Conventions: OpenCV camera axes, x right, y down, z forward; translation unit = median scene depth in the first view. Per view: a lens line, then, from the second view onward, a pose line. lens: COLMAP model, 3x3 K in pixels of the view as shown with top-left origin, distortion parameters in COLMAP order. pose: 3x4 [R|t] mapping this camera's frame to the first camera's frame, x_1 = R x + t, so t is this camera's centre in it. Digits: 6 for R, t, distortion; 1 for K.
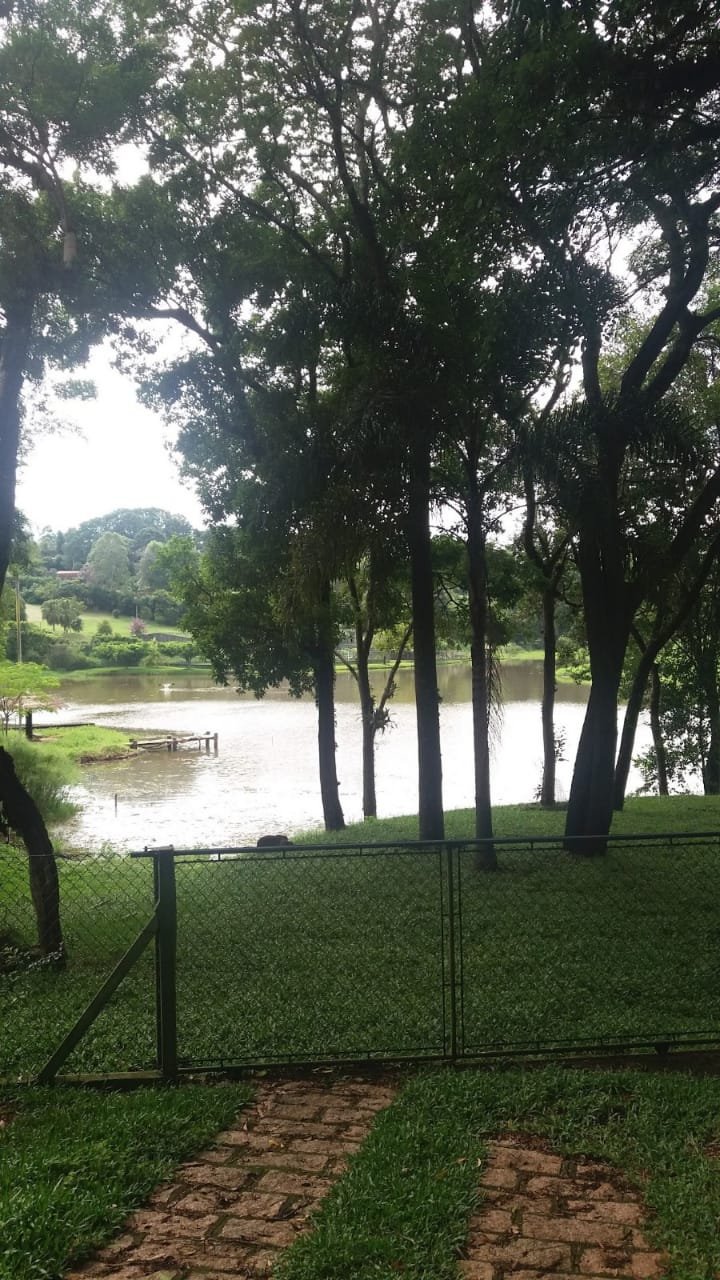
lens RADIAL K [[1096.6, 0, 340.6], [0, 1096.6, 642.1], [0, 0, 1]] dist [0.079897, -0.194093]
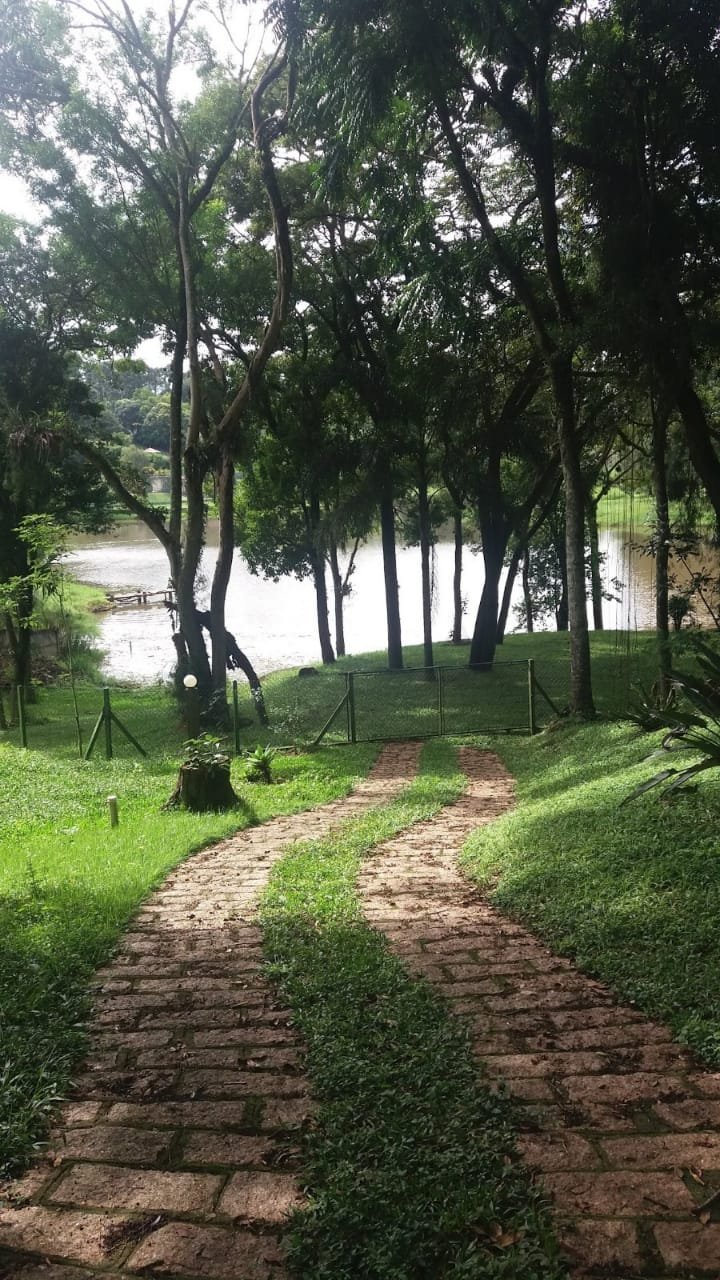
lens RADIAL K [[1096.6, 0, 340.6], [0, 1096.6, 642.1], [0, 0, 1]] dist [0.079897, -0.194093]
pose [[0.995095, -0.034405, 0.092743, -0.105659], [0.019843, 0.987935, 0.153596, -0.082893], [-0.096909, -0.151002, 0.983772, -0.455857]]
